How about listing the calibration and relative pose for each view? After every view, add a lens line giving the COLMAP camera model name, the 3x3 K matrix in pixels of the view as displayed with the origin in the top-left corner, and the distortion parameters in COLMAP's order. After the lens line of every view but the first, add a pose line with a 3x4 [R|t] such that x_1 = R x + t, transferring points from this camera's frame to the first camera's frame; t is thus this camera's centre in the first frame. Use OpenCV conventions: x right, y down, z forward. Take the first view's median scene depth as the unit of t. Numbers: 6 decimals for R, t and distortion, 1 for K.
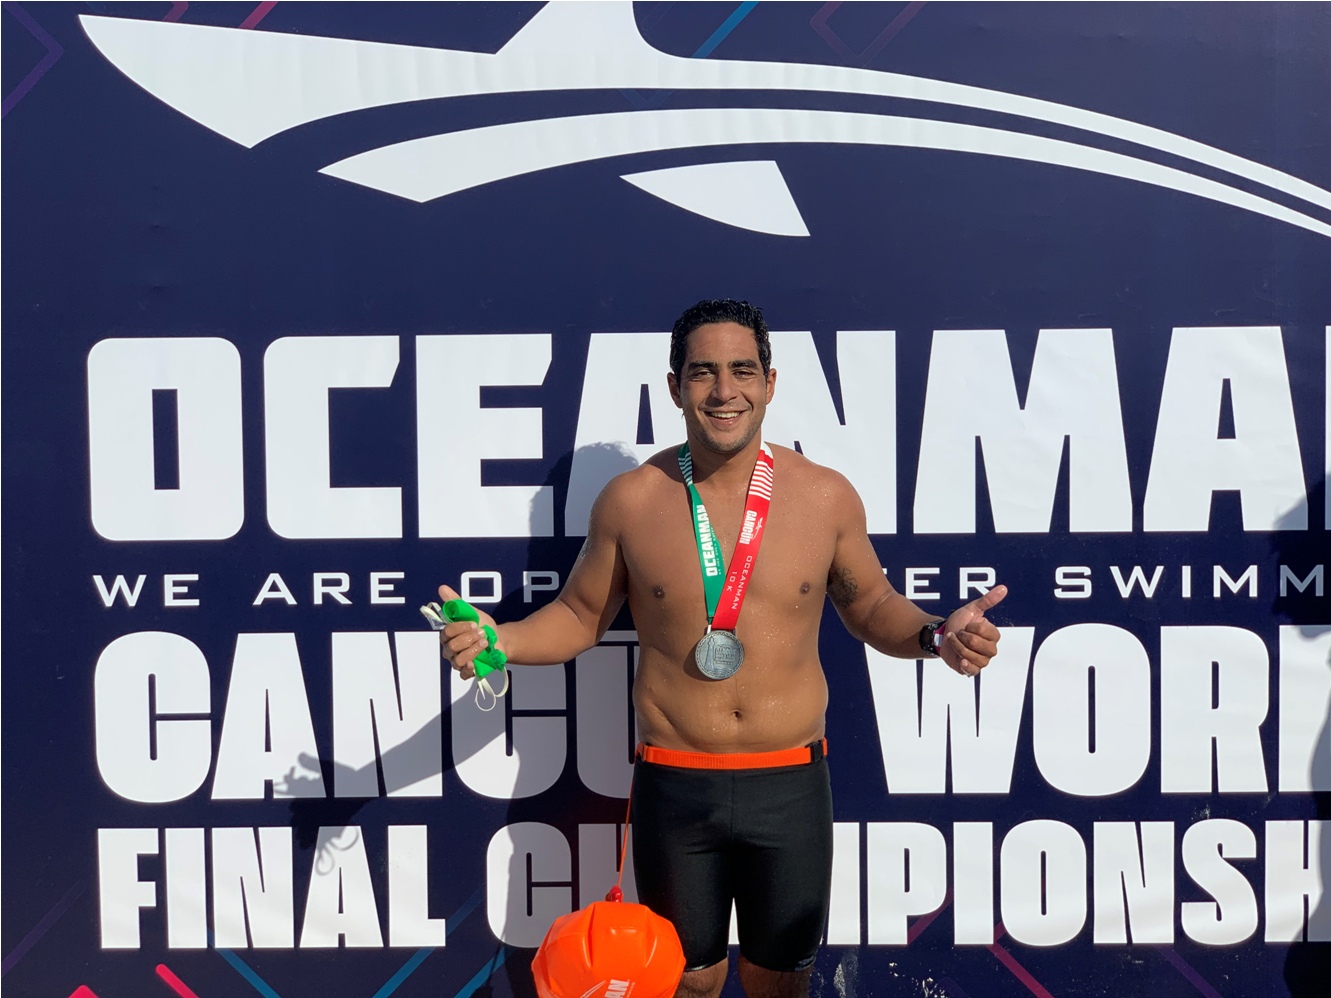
lens RADIAL K [[2329.0, 0, 603.6], [0, 2329.0, 494.6], [0, 0, 1]] dist [0.090873, 0.000000]
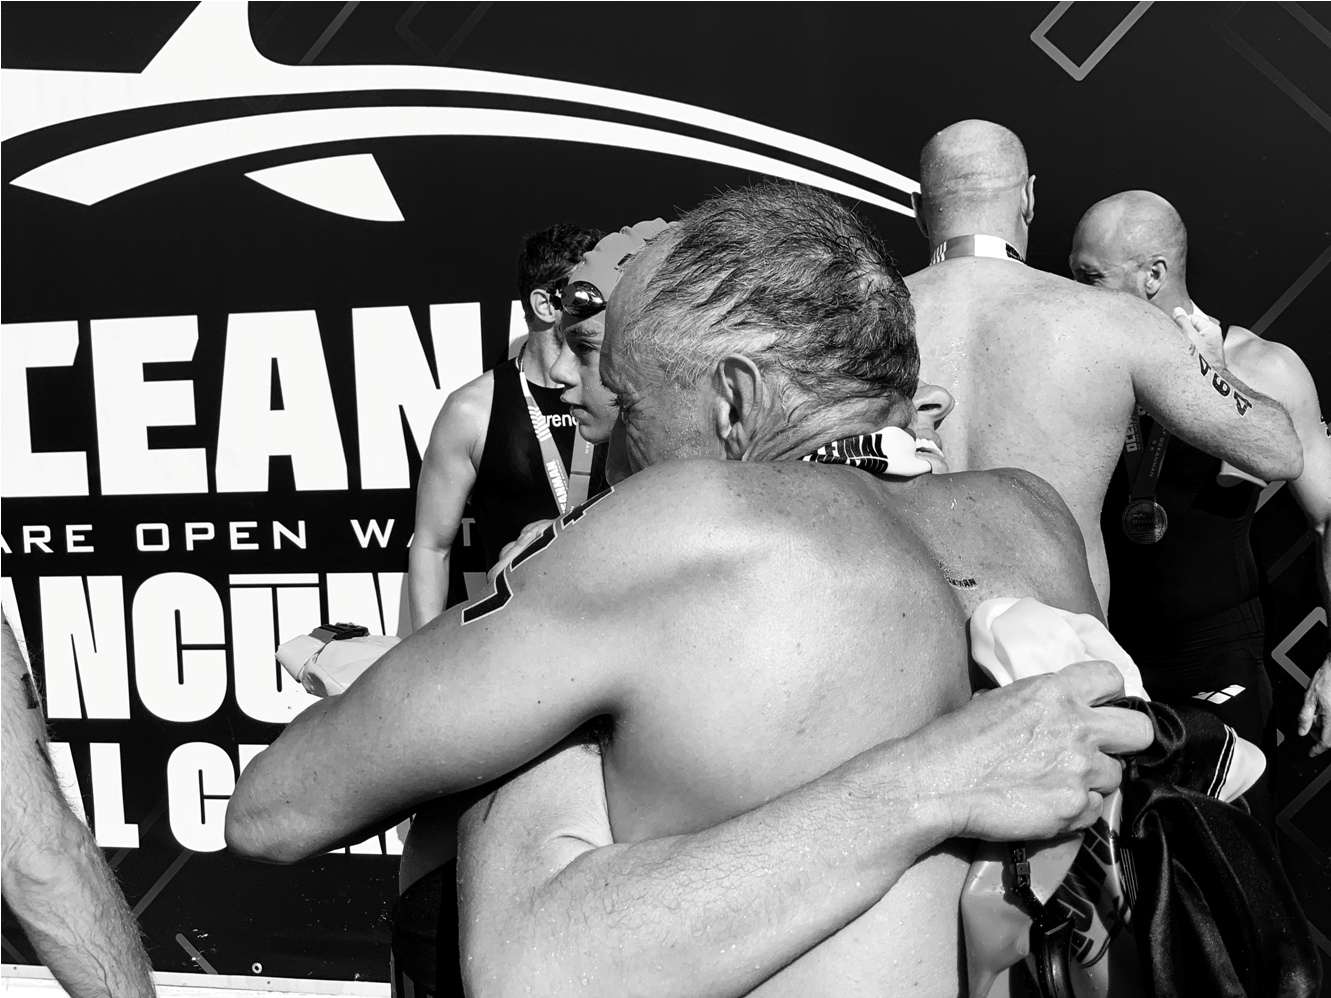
lens RADIAL K [[2329.0, 0, 629.8], [0, 2329.0, 473.3], [0, 0, 1]] dist [0.090873, 0.000000]
pose [[0.950602, -0.013763, -0.310106, 0.535179], [0.019686, 0.999679, 0.015979, -0.005713], [0.309786, -0.021294, 0.950568, -0.024095]]
